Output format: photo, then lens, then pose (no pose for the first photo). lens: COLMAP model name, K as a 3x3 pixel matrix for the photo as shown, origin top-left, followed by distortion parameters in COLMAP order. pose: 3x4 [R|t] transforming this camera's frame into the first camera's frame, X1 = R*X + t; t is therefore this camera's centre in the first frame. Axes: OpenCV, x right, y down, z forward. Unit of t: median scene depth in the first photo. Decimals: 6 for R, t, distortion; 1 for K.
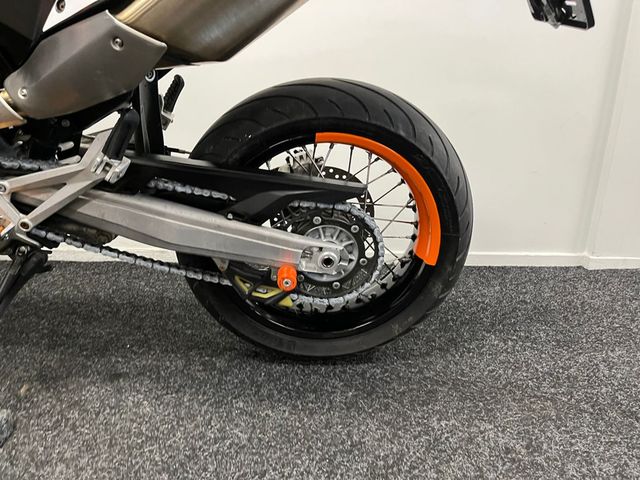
lens RADIAL K [[459.4, 0, 316.5], [0, 459.4, 221.9], [0, 0, 1]] dist [0.047742, -0.000212]
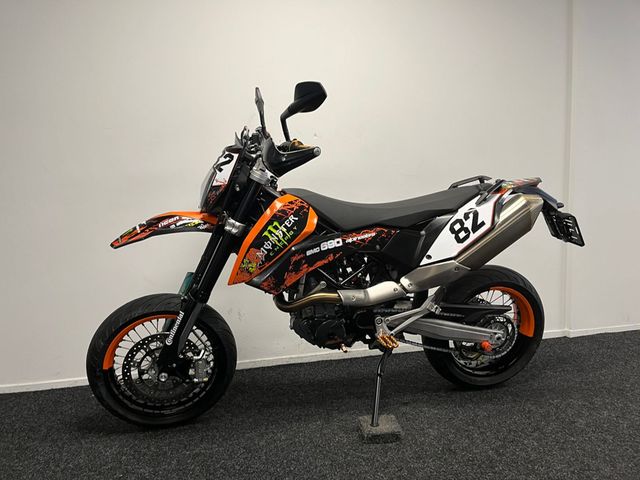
lens RADIAL K [[484.1, 0, 321.9], [0, 484.1, 241.3], [0, 0, 1]] dist [0.081243, -0.096545]
pose [[0.980083, -0.068483, 0.186408, -1.309390], [0.100659, 0.980456, -0.169037, -0.073314], [-0.171189, 0.184434, 0.967821, -1.412200]]
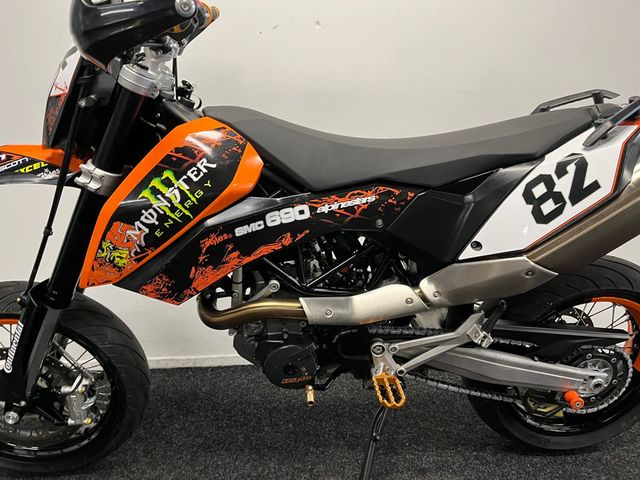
lens RADIAL K [[484.1, 0, 321.9], [0, 484.1, 241.3], [0, 0, 1]] dist [0.081243, -0.096545]
pose [[0.998865, -0.037636, 0.029187, -0.813587], [0.038804, 0.998424, -0.040555, -0.312899], [-0.027615, 0.041642, 0.998751, -0.469471]]
